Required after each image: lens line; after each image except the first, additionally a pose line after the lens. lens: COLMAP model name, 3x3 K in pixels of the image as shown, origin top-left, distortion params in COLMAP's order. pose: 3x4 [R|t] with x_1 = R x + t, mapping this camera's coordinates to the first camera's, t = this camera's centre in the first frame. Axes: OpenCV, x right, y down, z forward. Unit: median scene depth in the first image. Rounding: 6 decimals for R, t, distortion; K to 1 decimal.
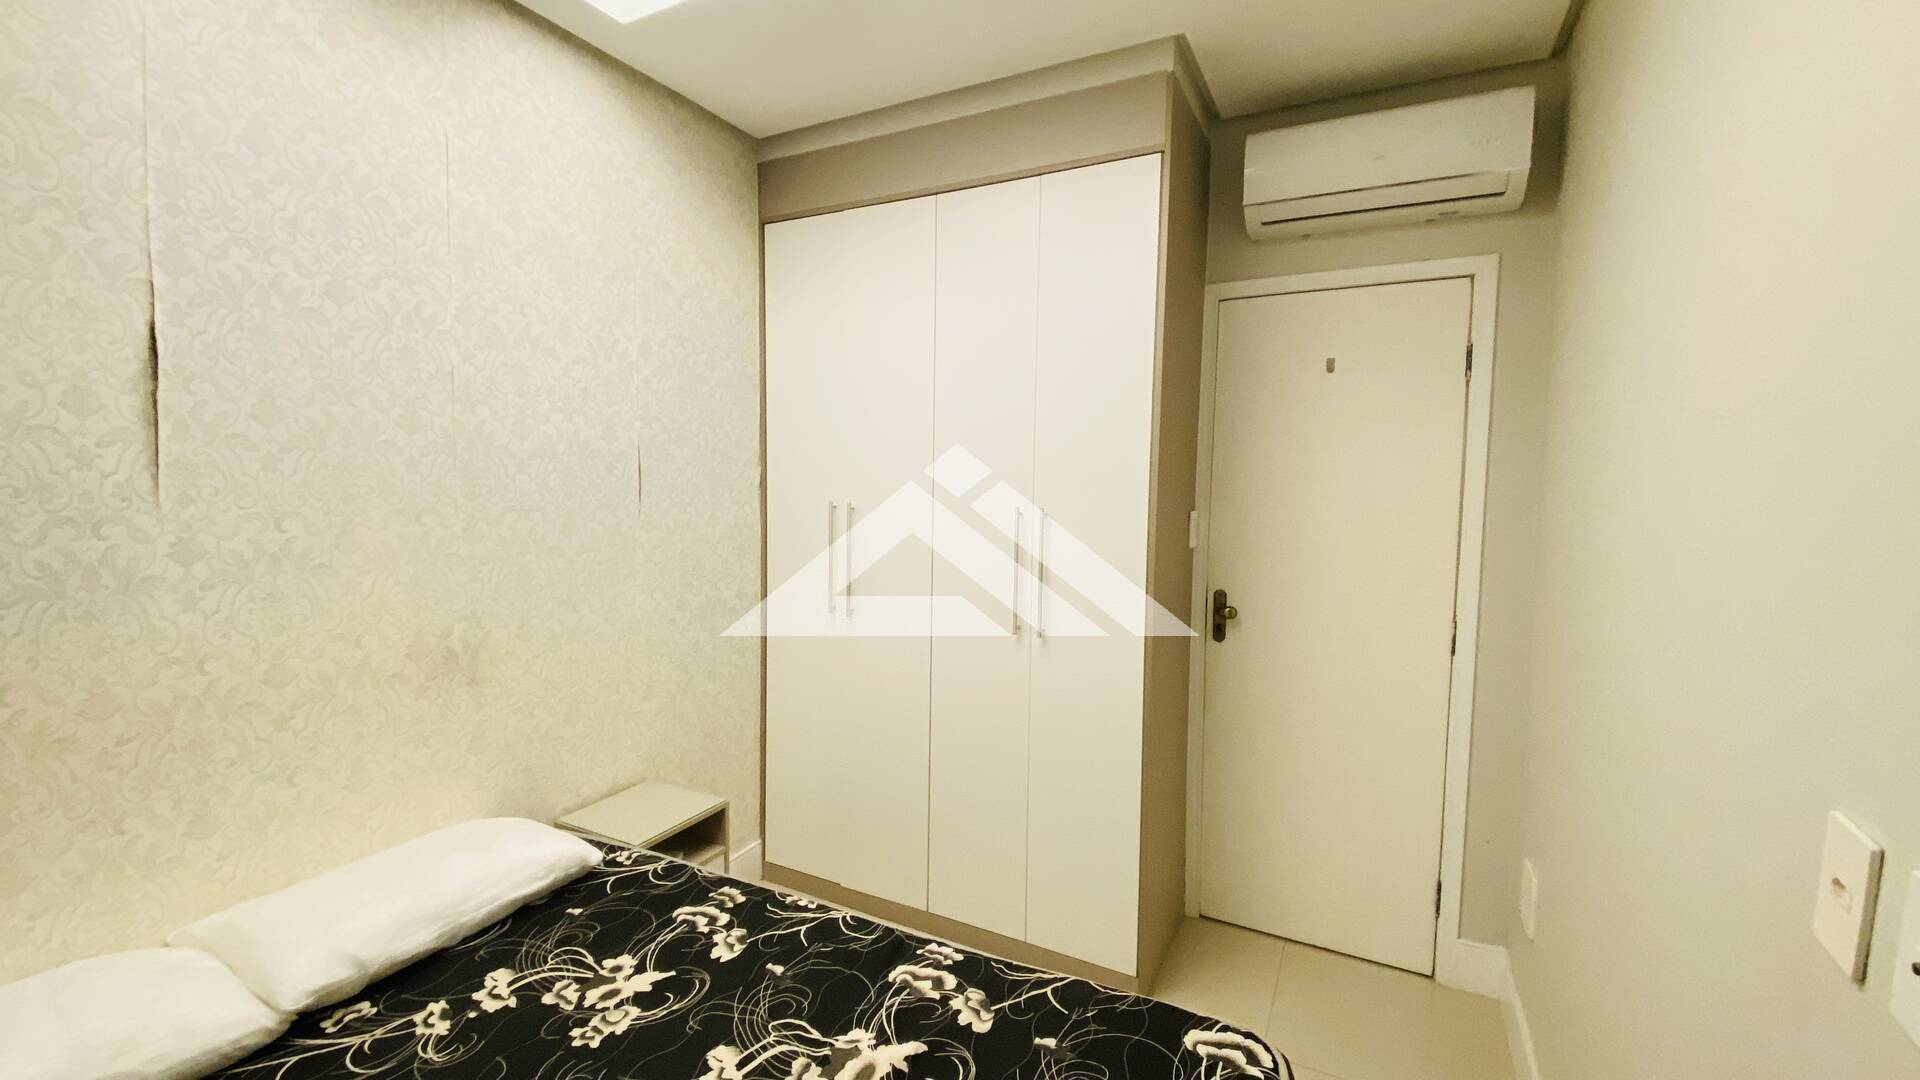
lens RADIAL K [[781.7, 0, 957.7], [0, 781.7, 544.3], [0, 0, 1]] dist [0.009717, -0.015878]
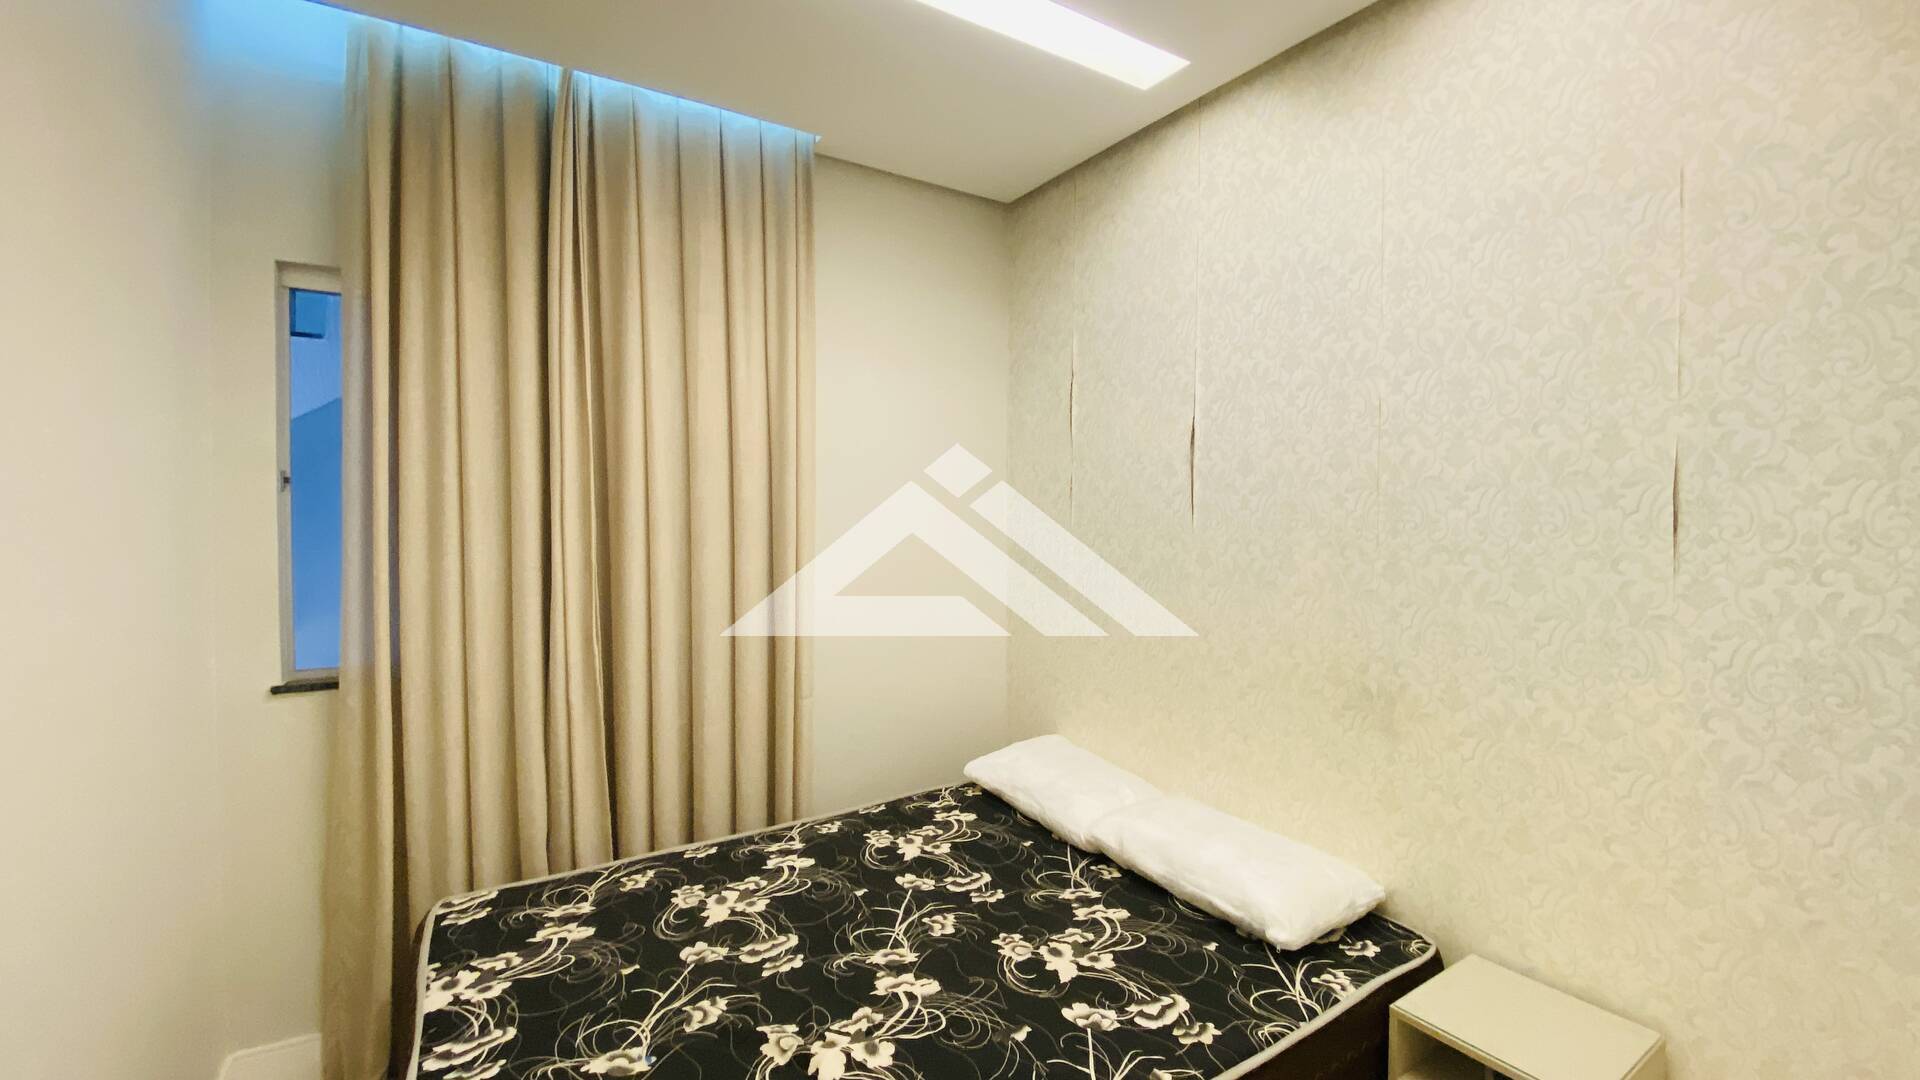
lens RADIAL K [[781.7, 0, 951.2], [0, 781.7, 530.9], [0, 0, 1]] dist [0.009717, -0.015878]
pose [[-0.519188, 0.008820, -0.854615, 0.501296], [-0.078703, 0.995205, 0.058084, -0.082831], [0.851029, 0.097418, -0.516004, 1.126945]]
